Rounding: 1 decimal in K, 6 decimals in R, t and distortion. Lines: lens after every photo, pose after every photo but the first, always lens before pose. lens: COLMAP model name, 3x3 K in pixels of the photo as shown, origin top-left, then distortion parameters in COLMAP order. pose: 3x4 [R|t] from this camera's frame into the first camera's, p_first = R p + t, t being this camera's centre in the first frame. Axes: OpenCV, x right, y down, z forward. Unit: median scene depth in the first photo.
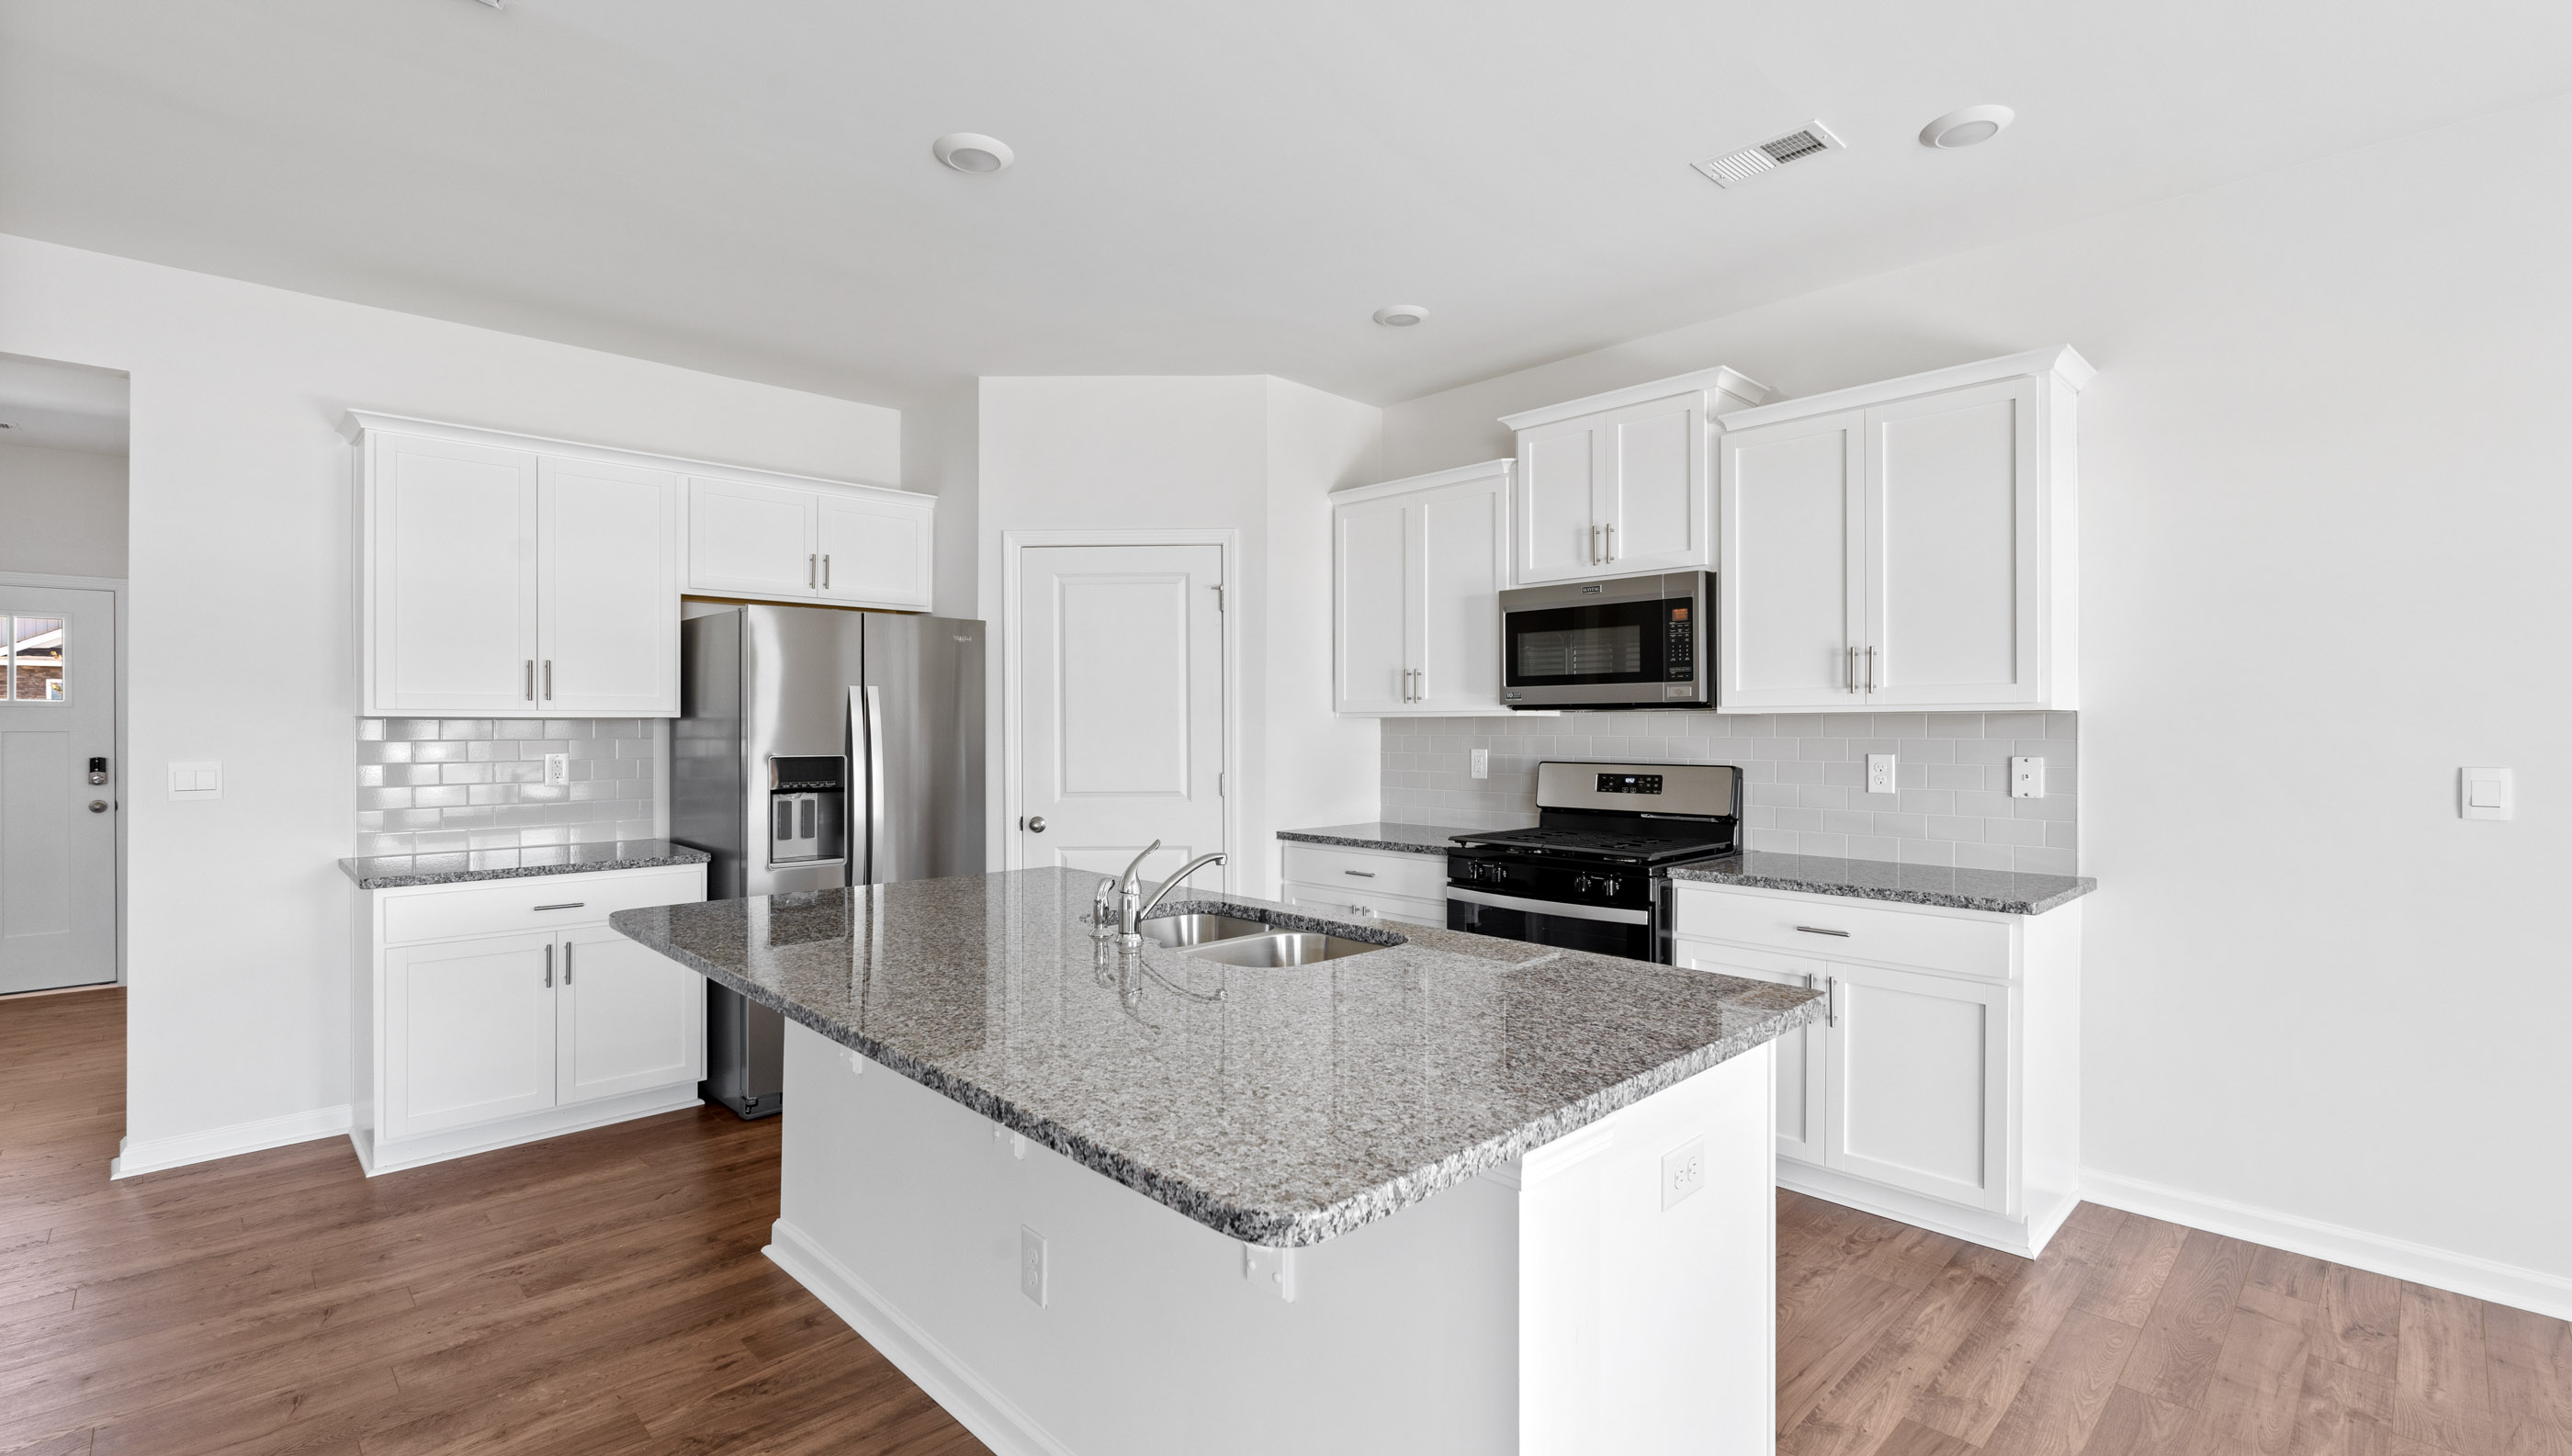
lens RADIAL K [[1113.5, 0, 1285.4], [0, 1113.5, 733.7], [0, 0, 1]] dist [-0.002808, -0.000035]
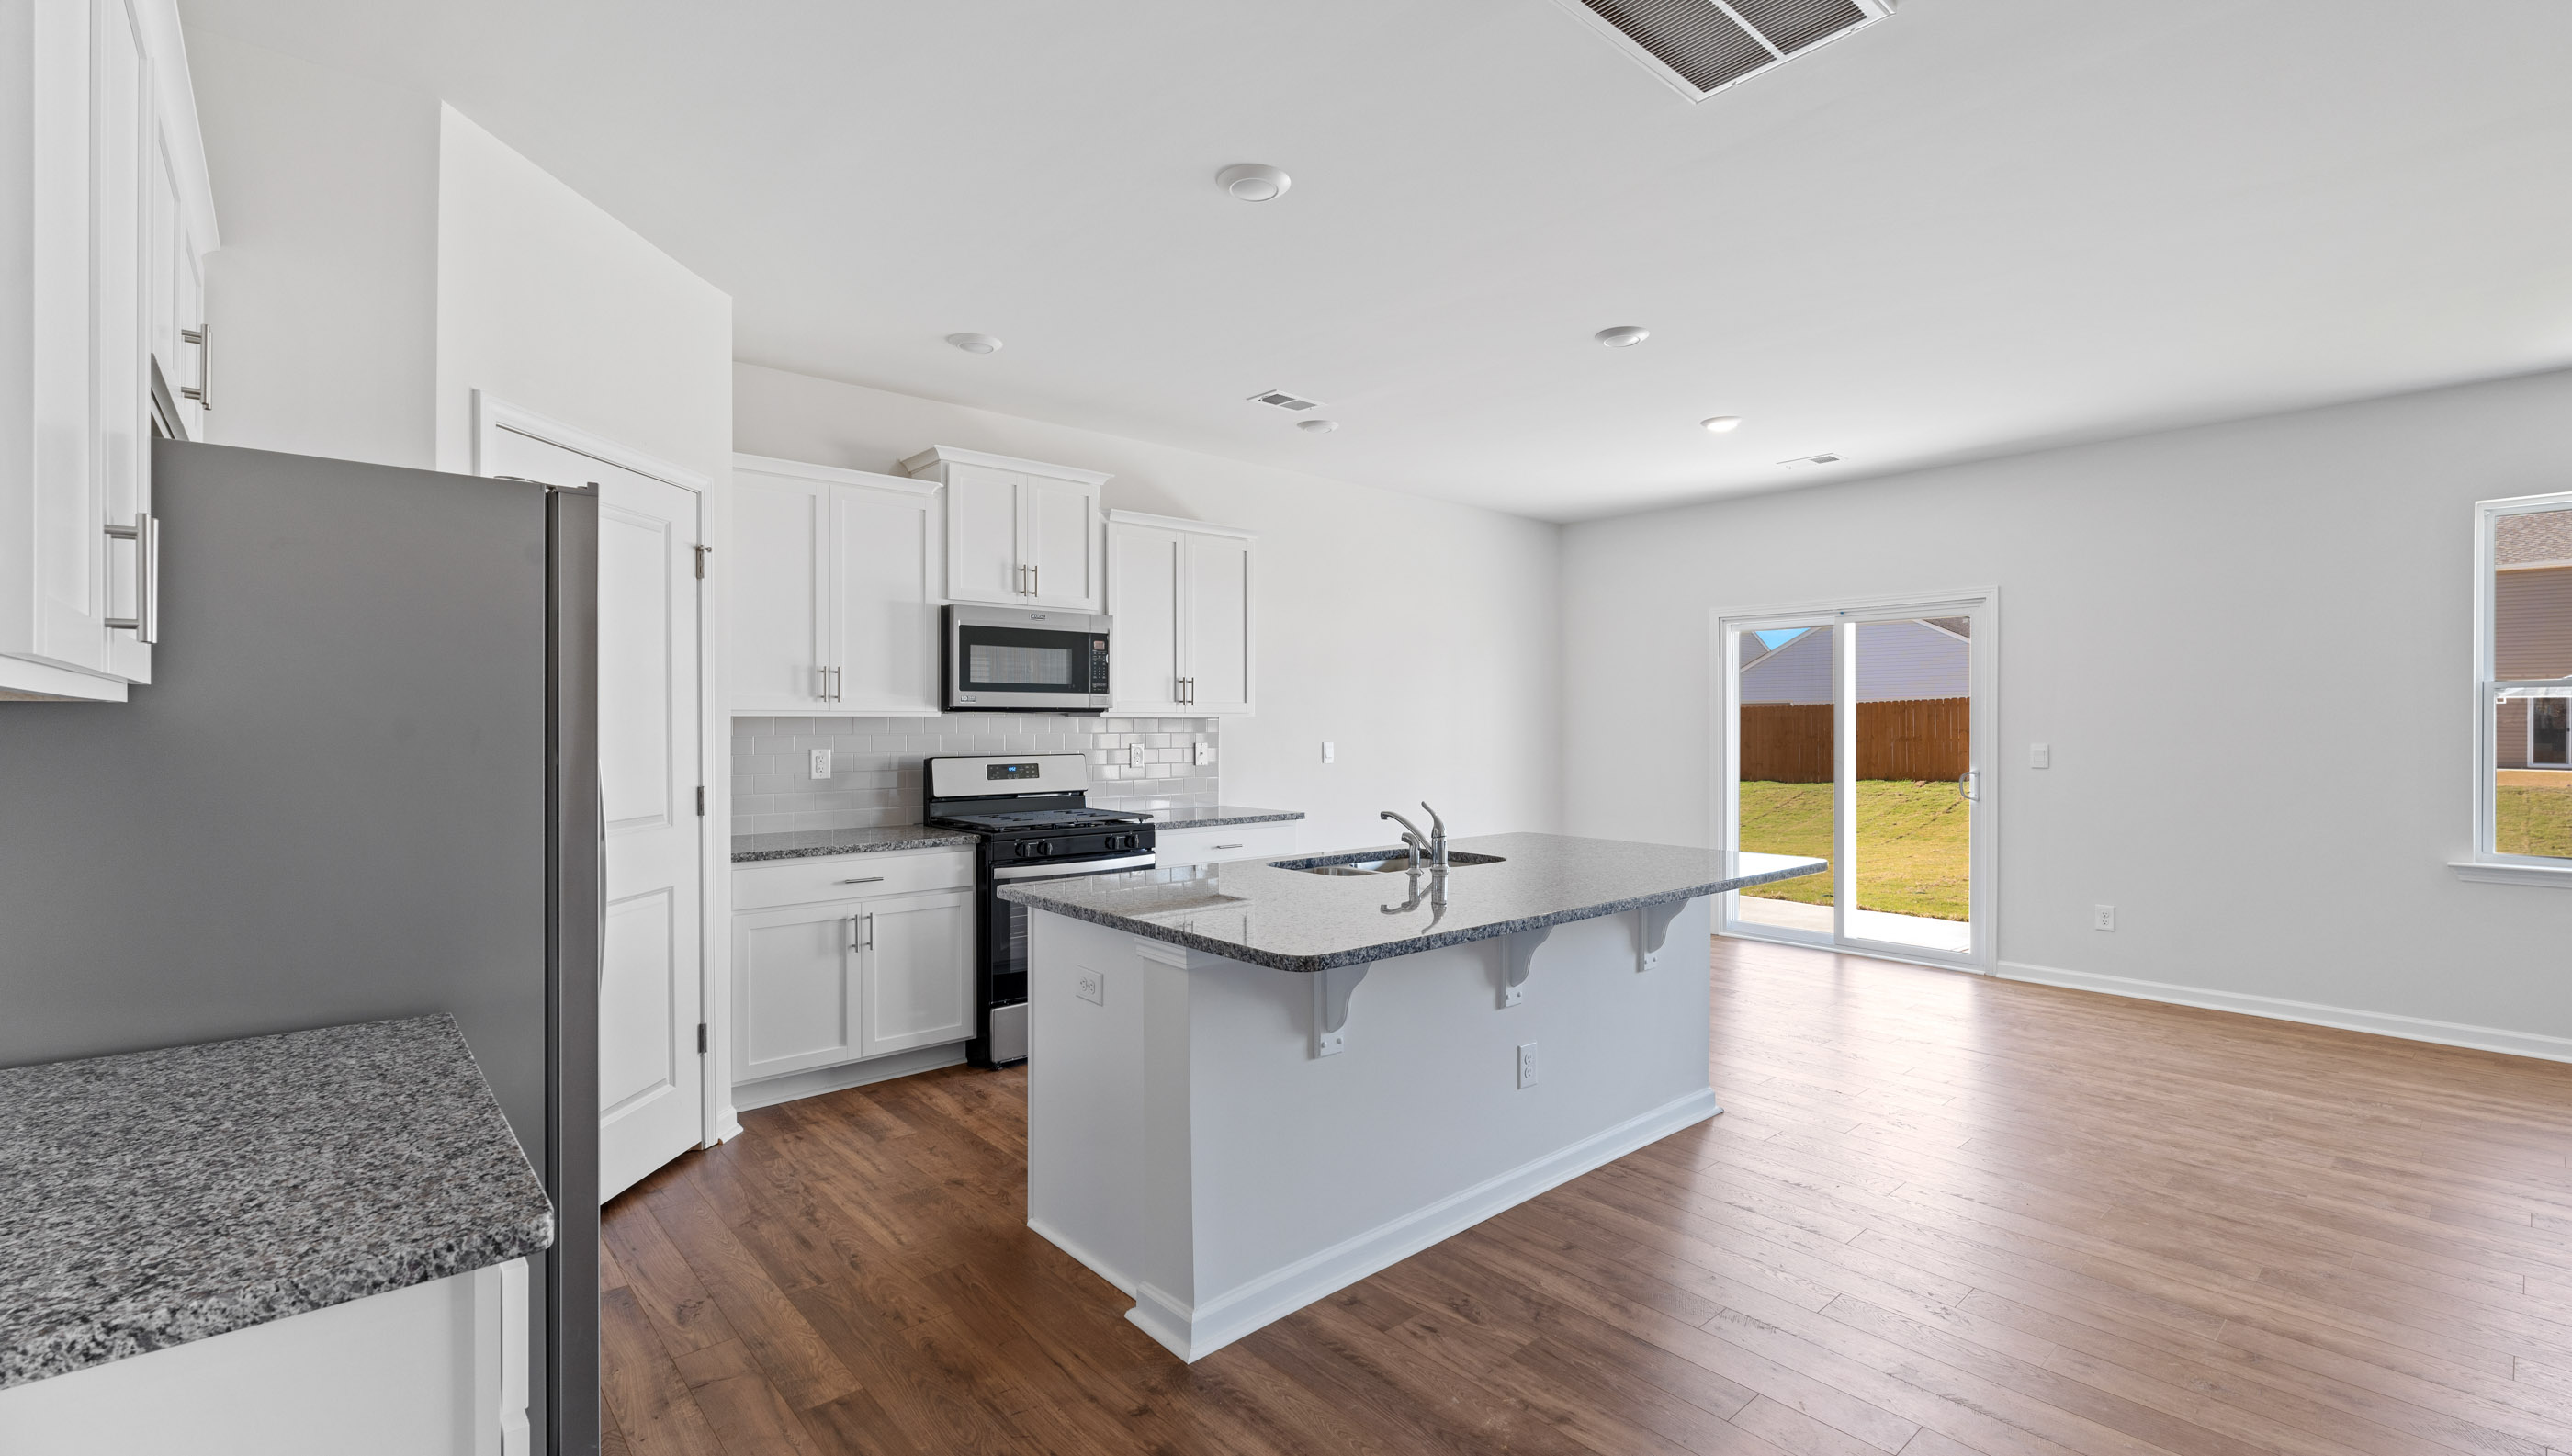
lens RADIAL K [[1113.5, 0, 1276.3], [0, 1113.5, 723.0], [0, 0, 1]] dist [-0.002808, -0.000035]
pose [[0.056195, 0.002500, 0.998417, -1.006189], [0.007143, 0.999970, -0.002906, -0.004398], [-0.998394, 0.007295, 0.056175, 0.692965]]
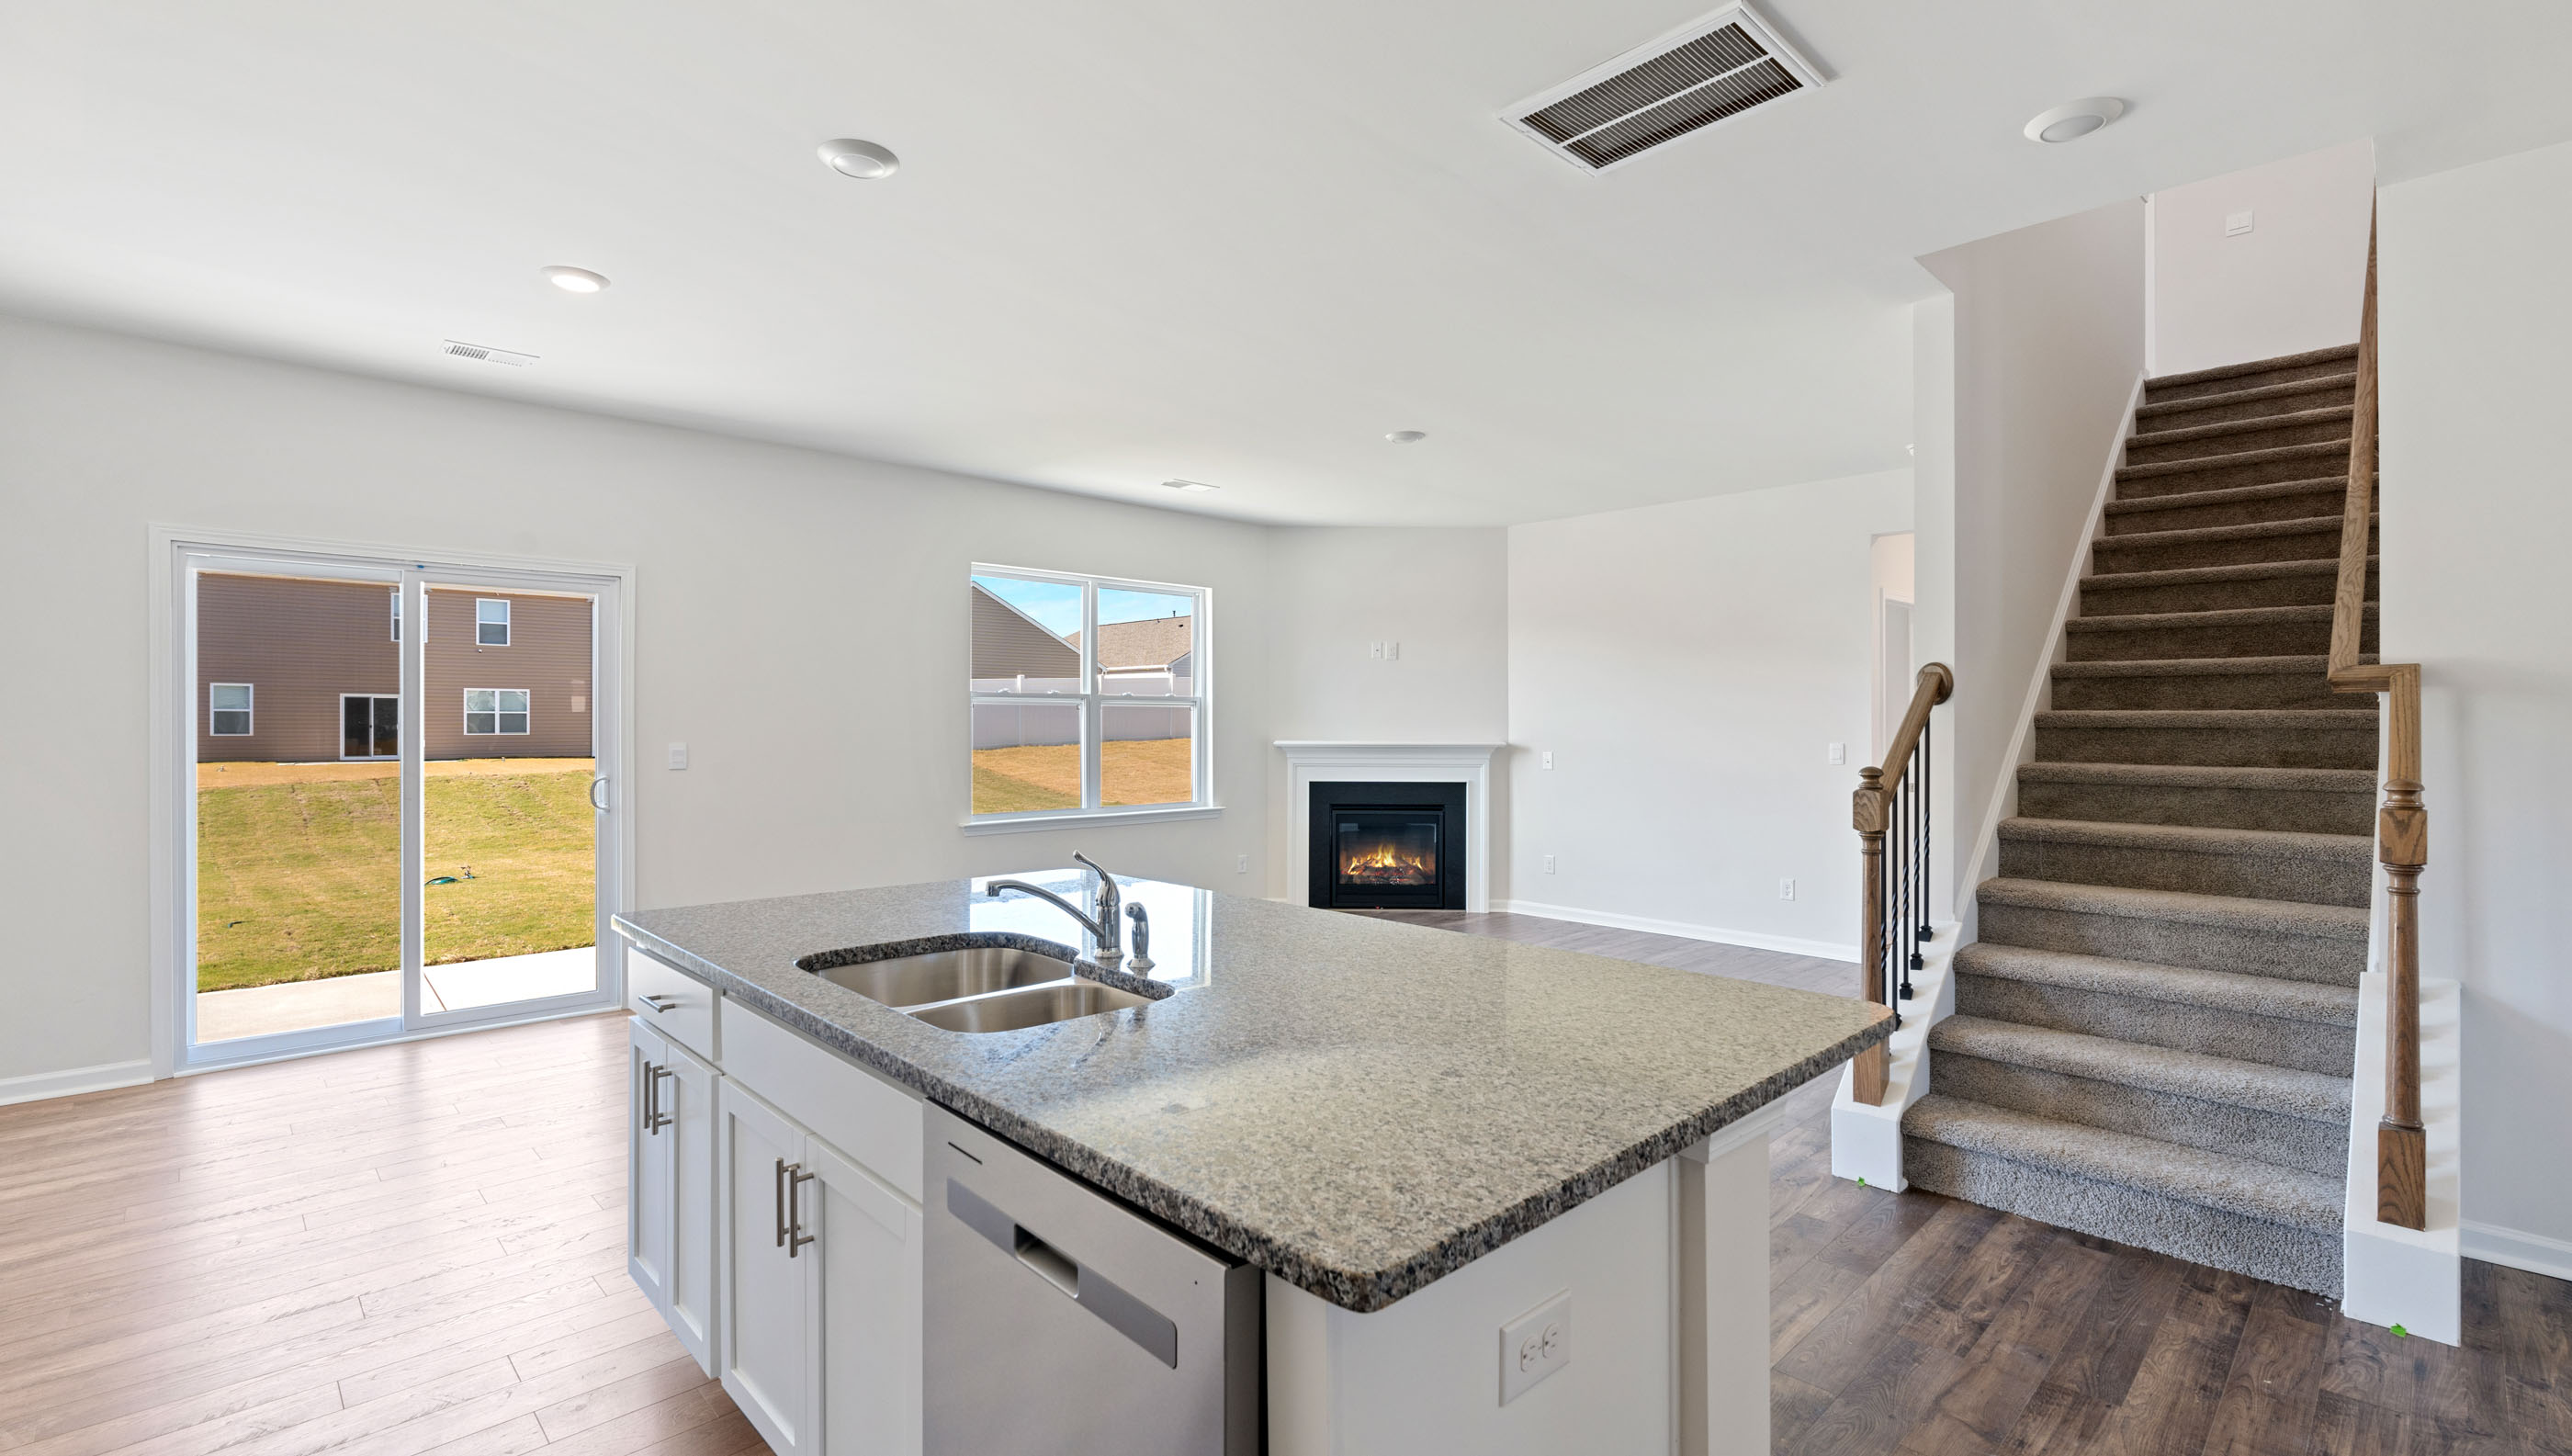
lens RADIAL K [[1113.5, 0, 1276.1], [0, 1113.5, 701.0], [0, 0, 1]] dist [-0.002808, -0.000035]
pose [[-0.999993, -0.000115, 0.003749, -0.163756], [-0.000173, 0.999879, -0.015530, -0.001845], [-0.003746, -0.015531, -0.999872, 1.163882]]
